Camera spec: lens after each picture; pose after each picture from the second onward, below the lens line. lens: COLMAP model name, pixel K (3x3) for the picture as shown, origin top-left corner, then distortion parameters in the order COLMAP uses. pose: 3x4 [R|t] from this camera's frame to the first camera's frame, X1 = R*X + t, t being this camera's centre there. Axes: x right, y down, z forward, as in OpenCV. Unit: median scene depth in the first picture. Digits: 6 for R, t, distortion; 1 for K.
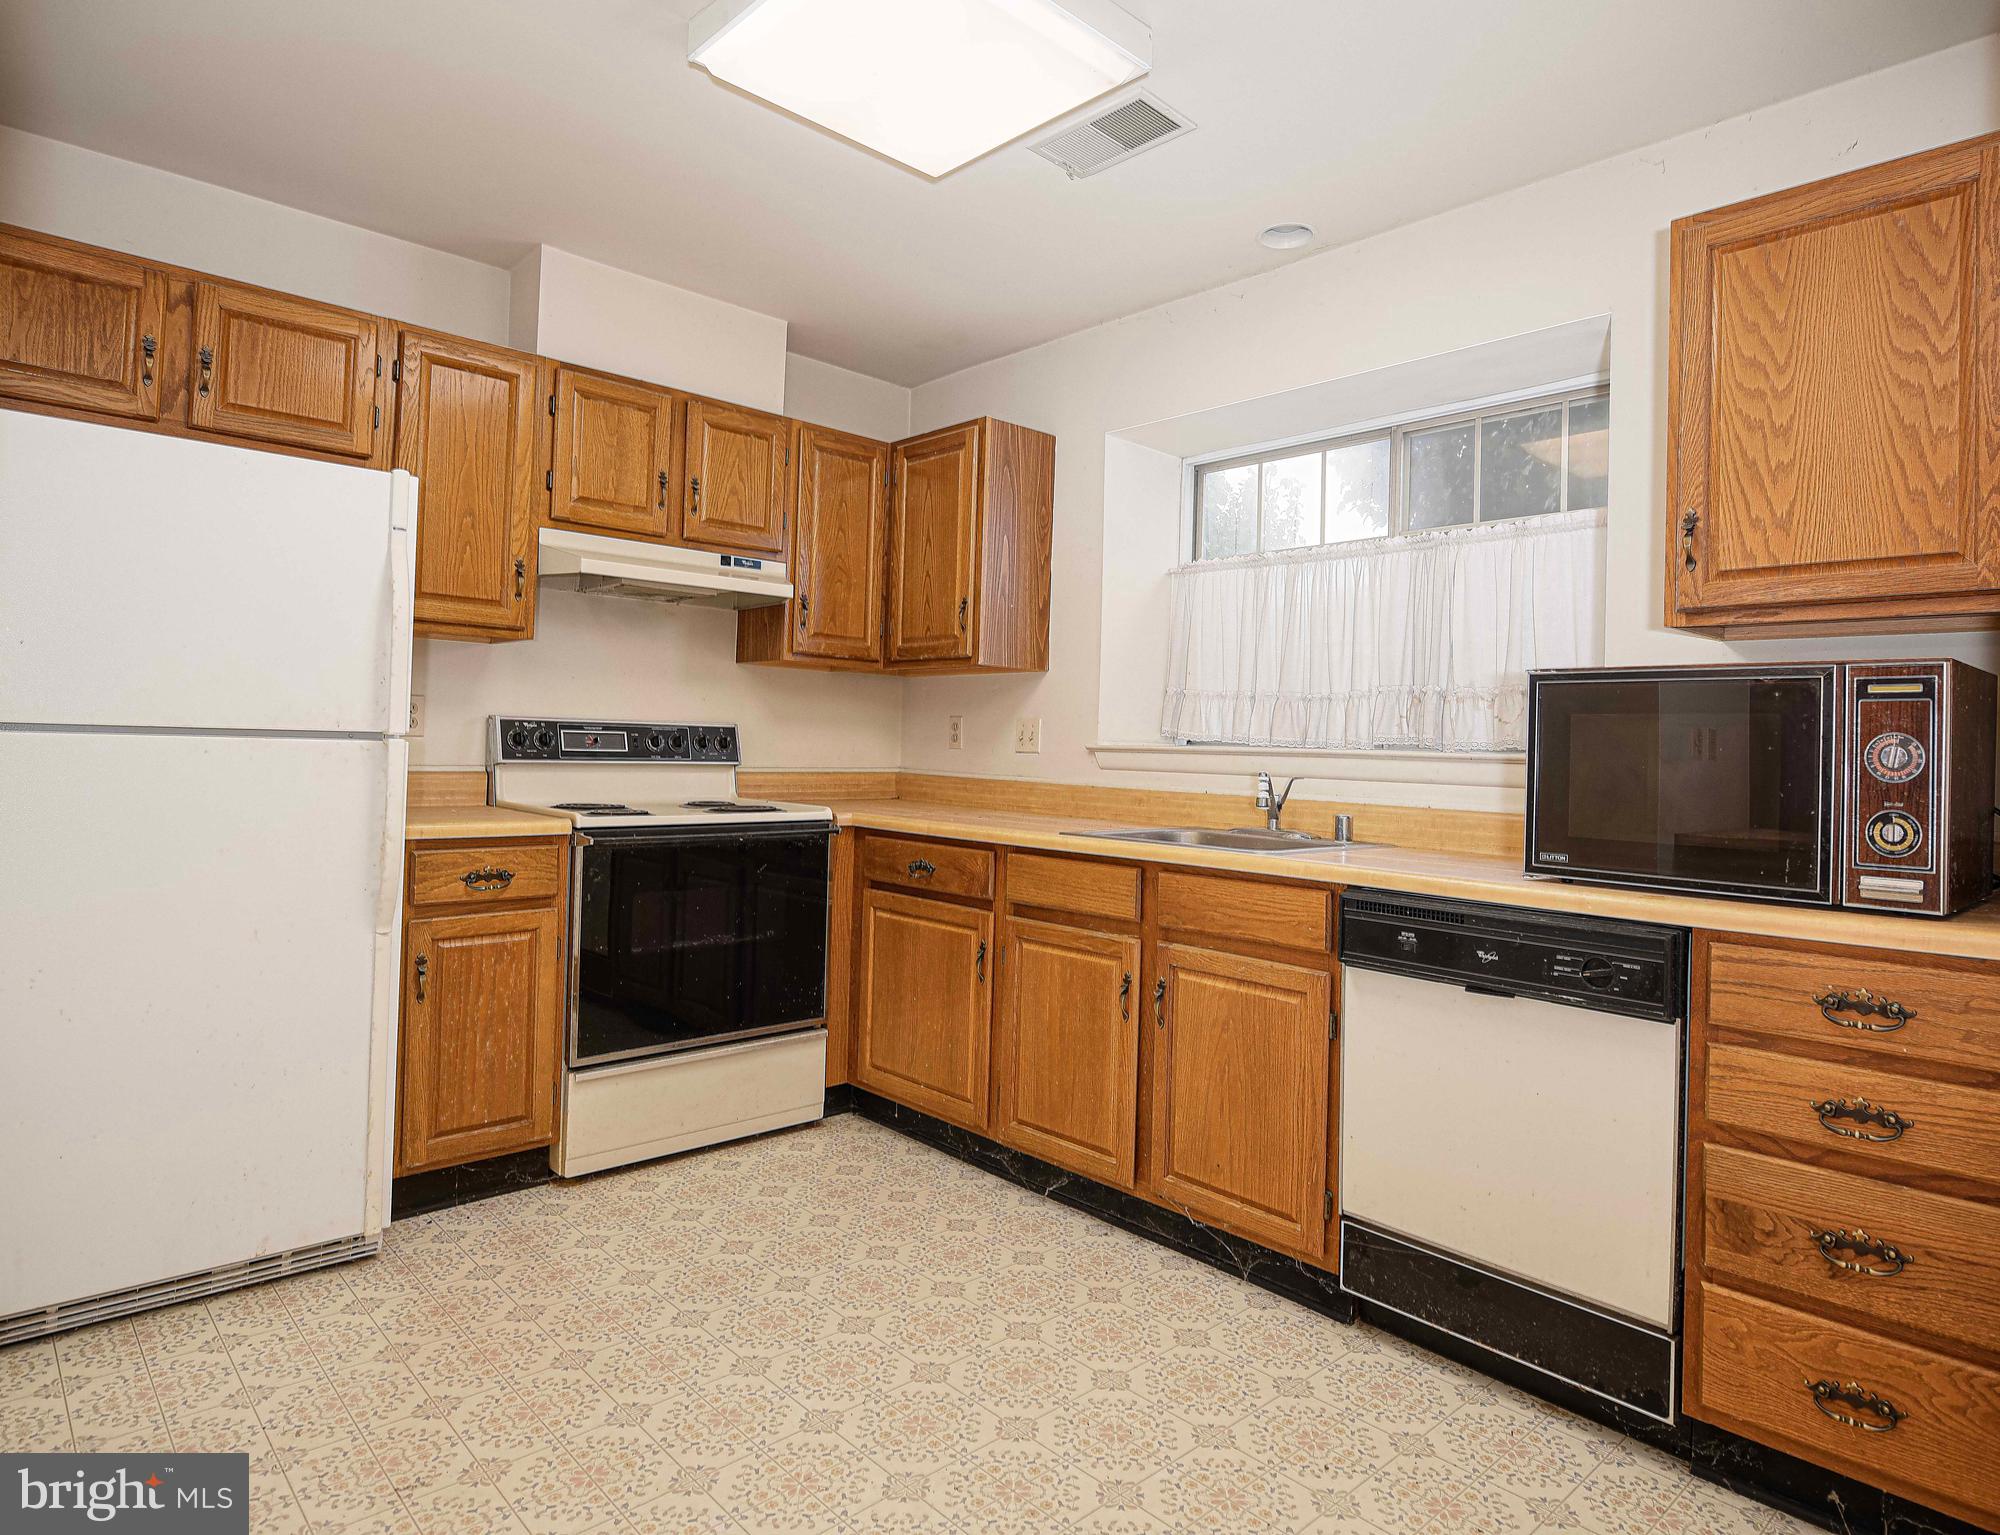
lens RADIAL K [[1148.4, 0, 1028.6], [0, 1148.4, 728.8], [0, 0, 1]] dist [-0.007915, -0.004082]
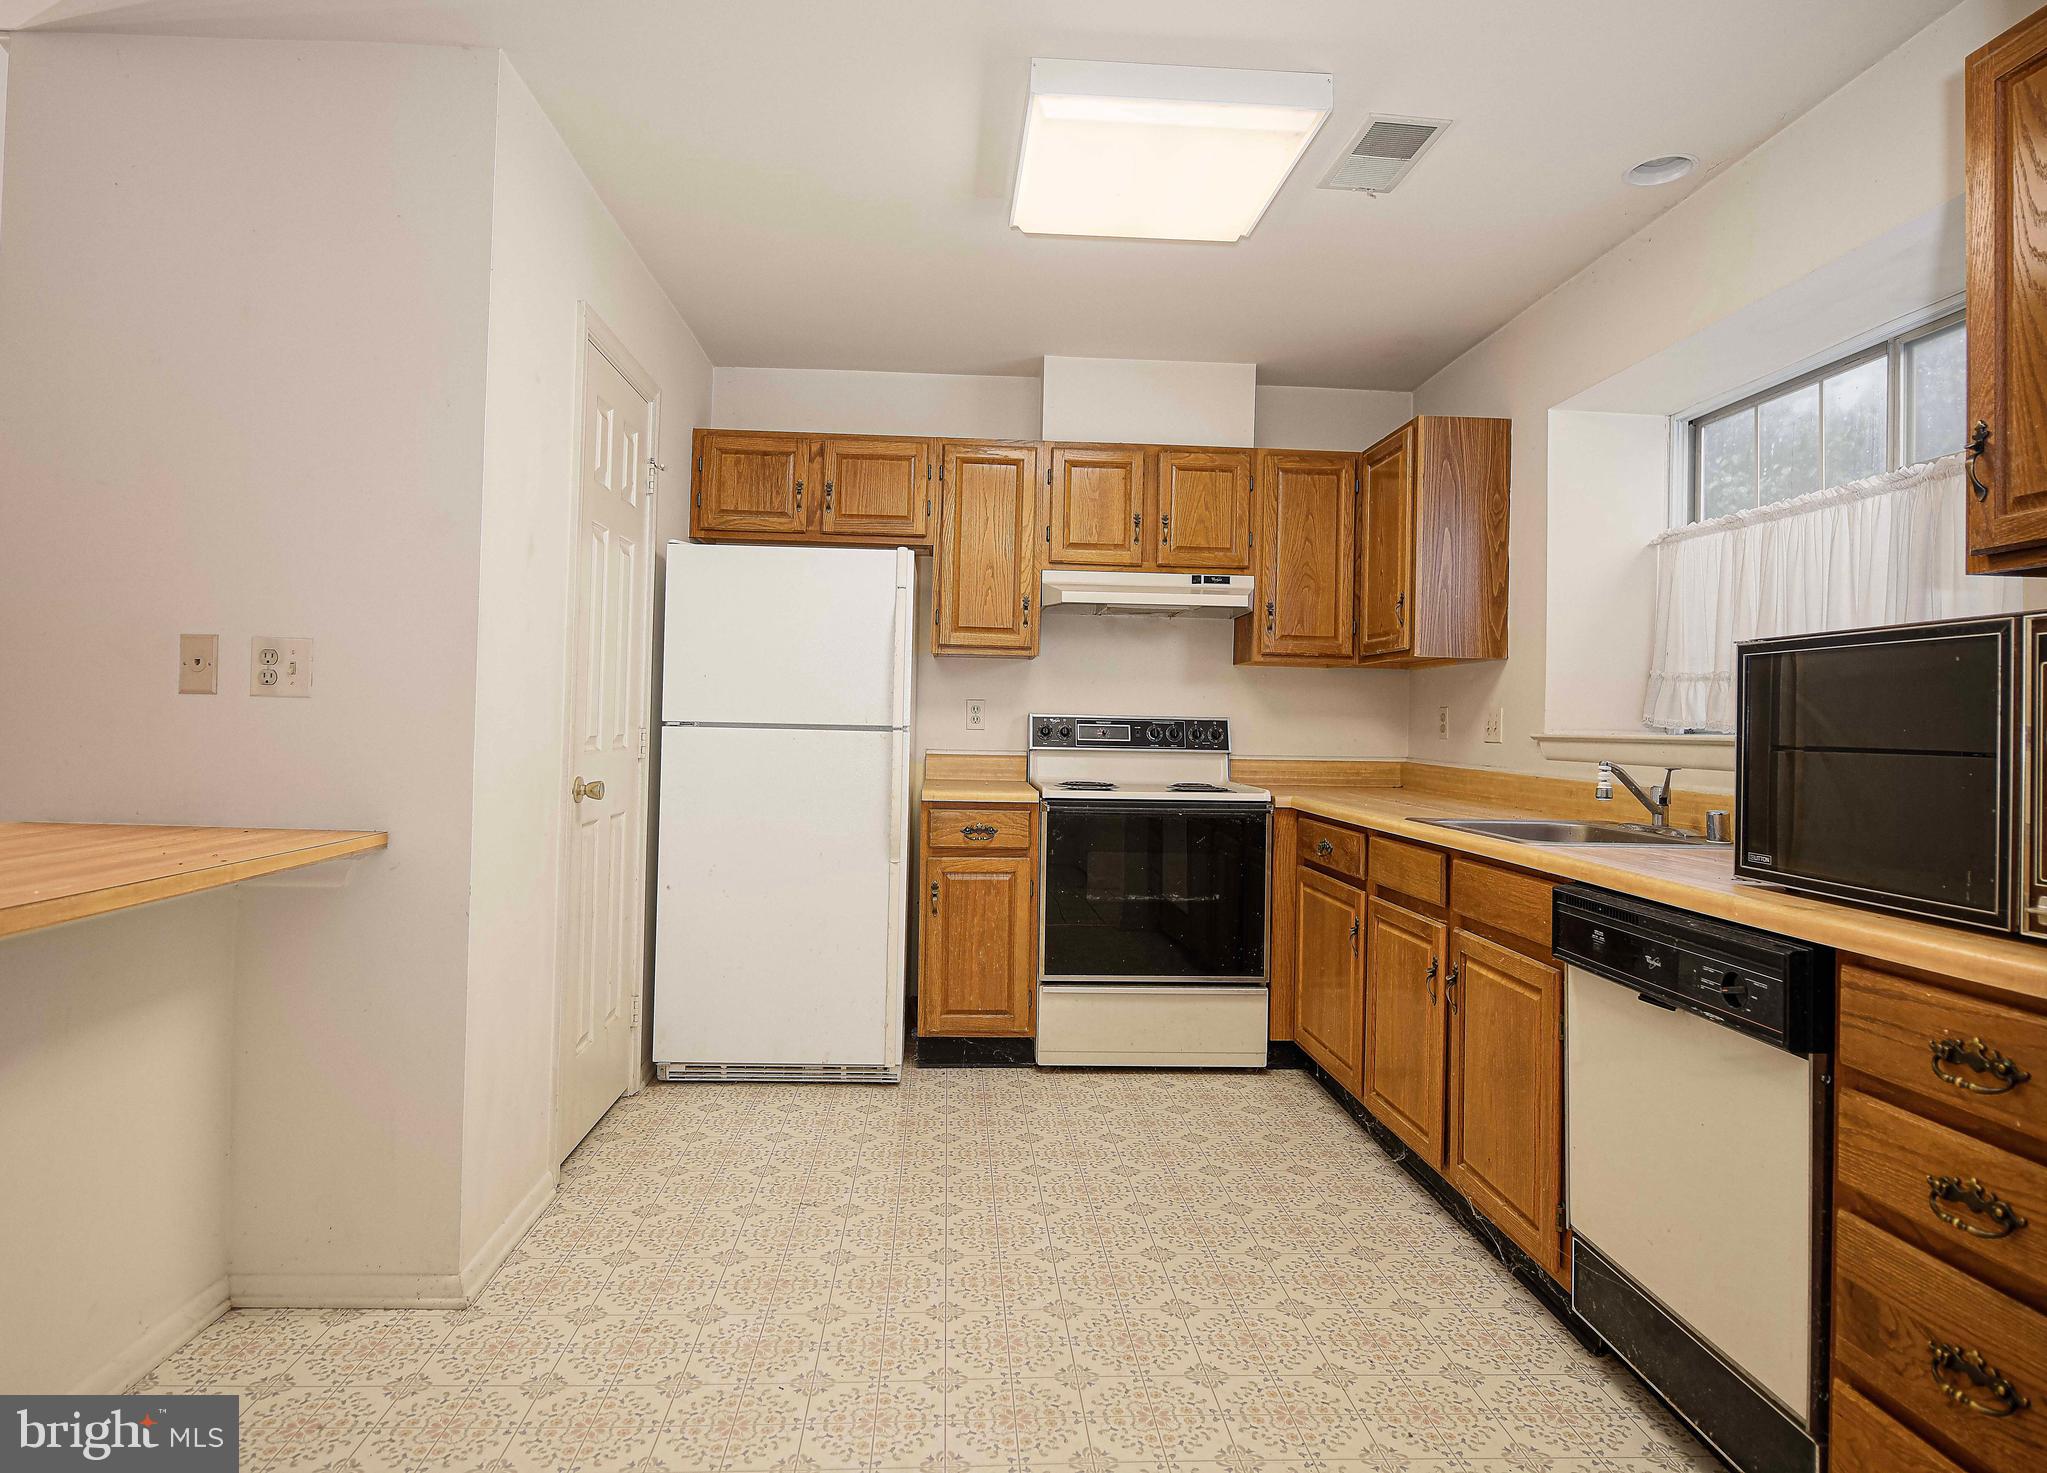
lens RADIAL K [[1128.9, 0, 1017.8], [0, 1128.9, 703.4], [0, 0, 1]] dist [-0.005335, -0.004118]
pose [[0.757951, -0.022328, -0.651929, 0.477299], [0.009450, 0.999685, -0.023252, 0.008568], [0.652243, 0.011464, 0.757923, 0.000161]]
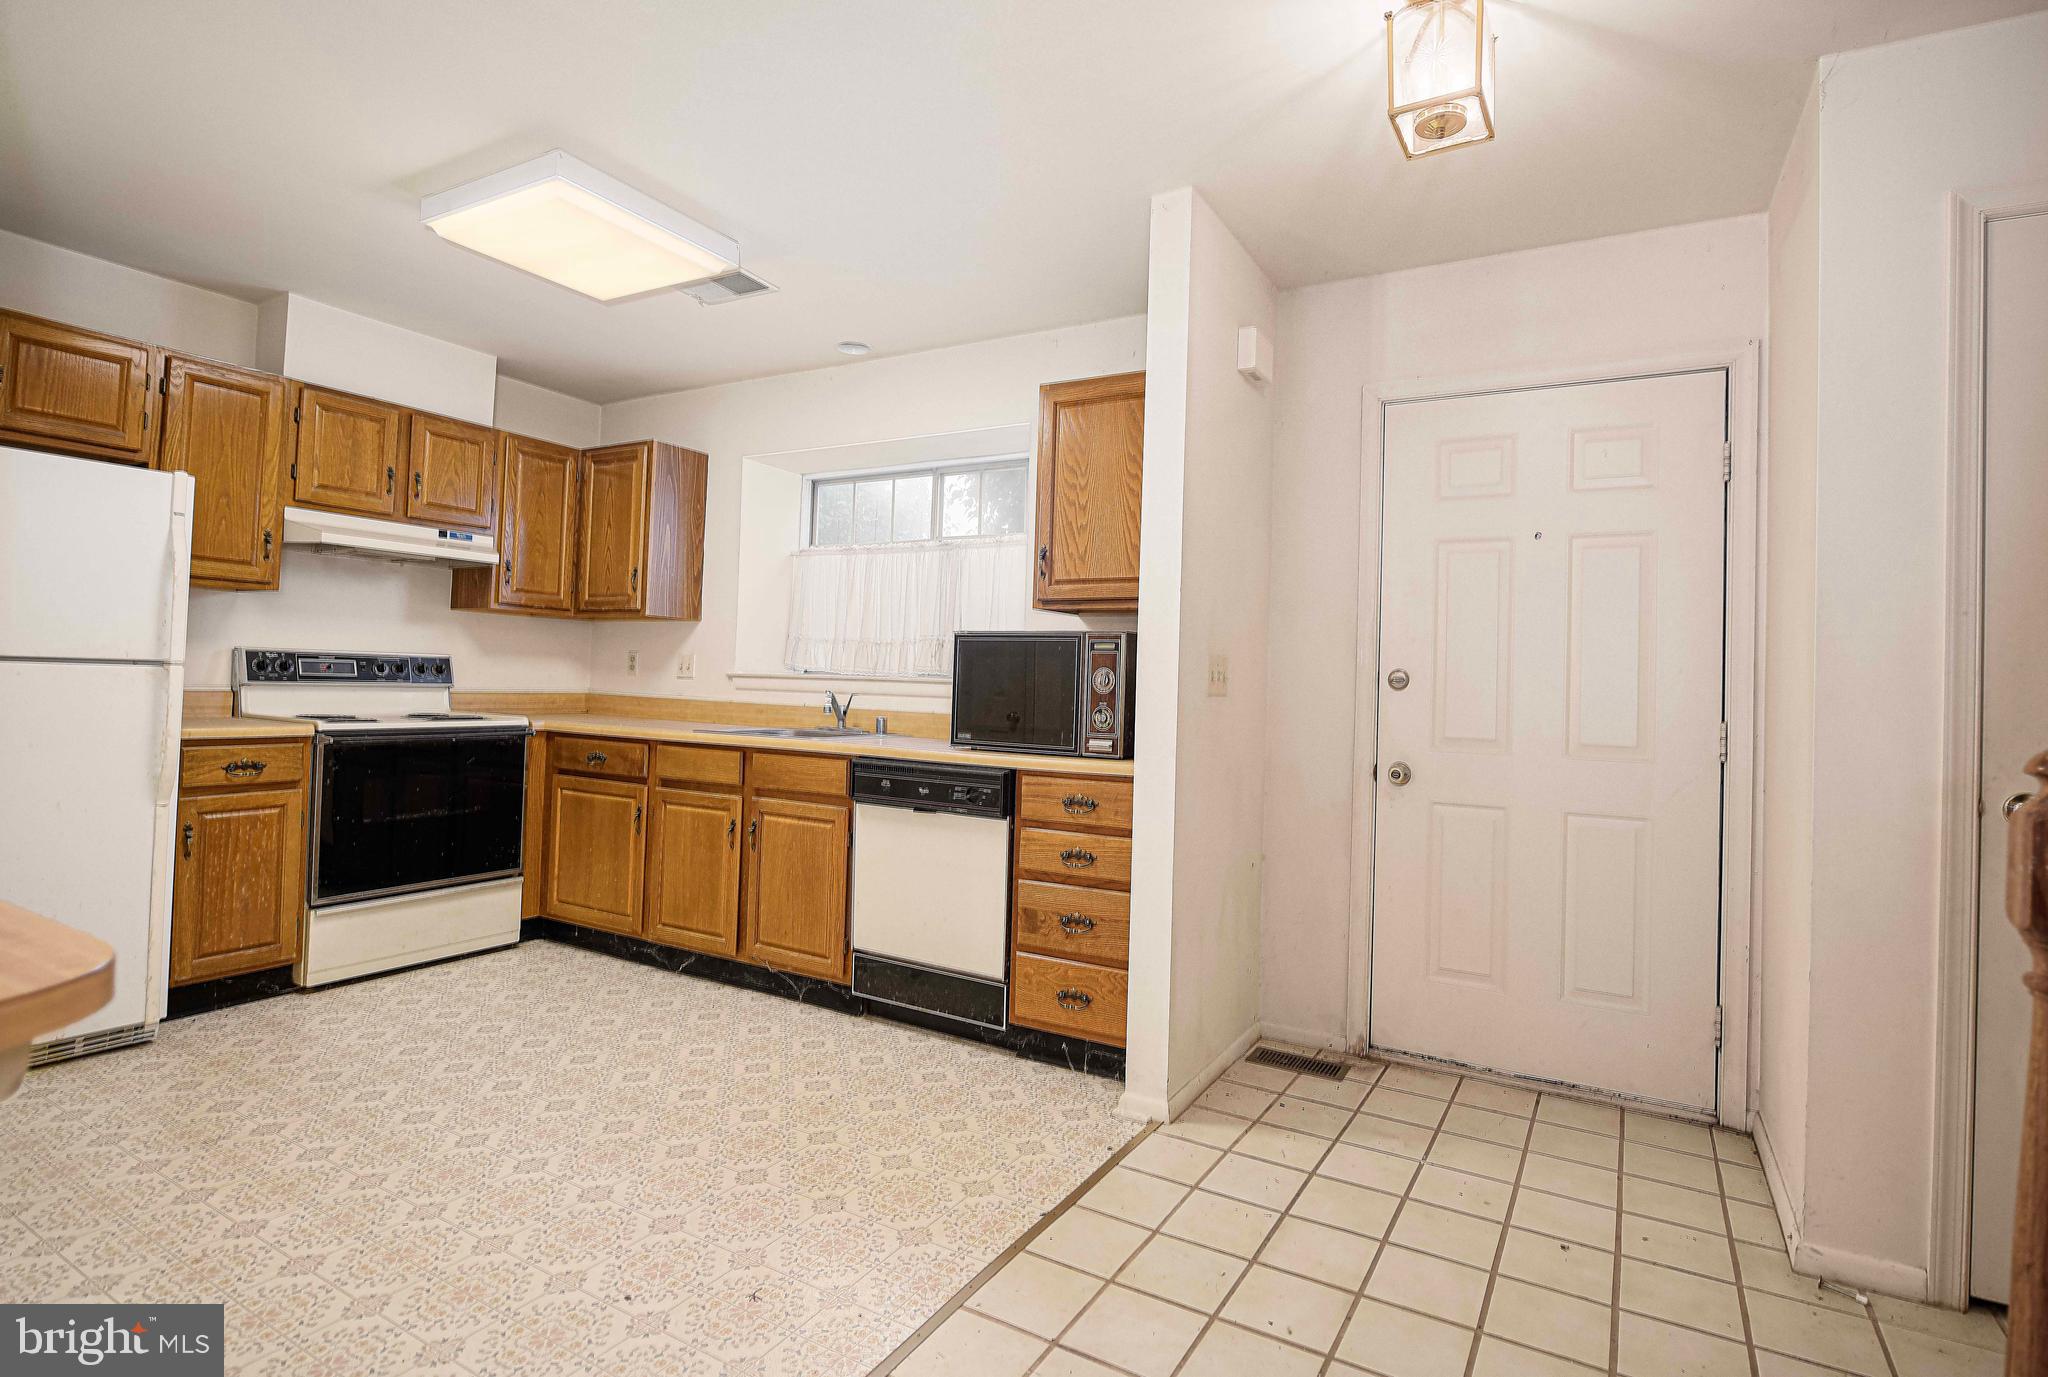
lens RADIAL K [[994.8, 0, 1063.5], [0, 994.8, 660.5], [0, 0, 1]] dist [-0.009472, -0.002559]
pose [[0.953309, 0.009061, 0.301861, 0.107954], [-0.009015, 0.999958, -0.001543, -0.004575], [-0.301862, -0.001250, 0.953351, -0.439002]]
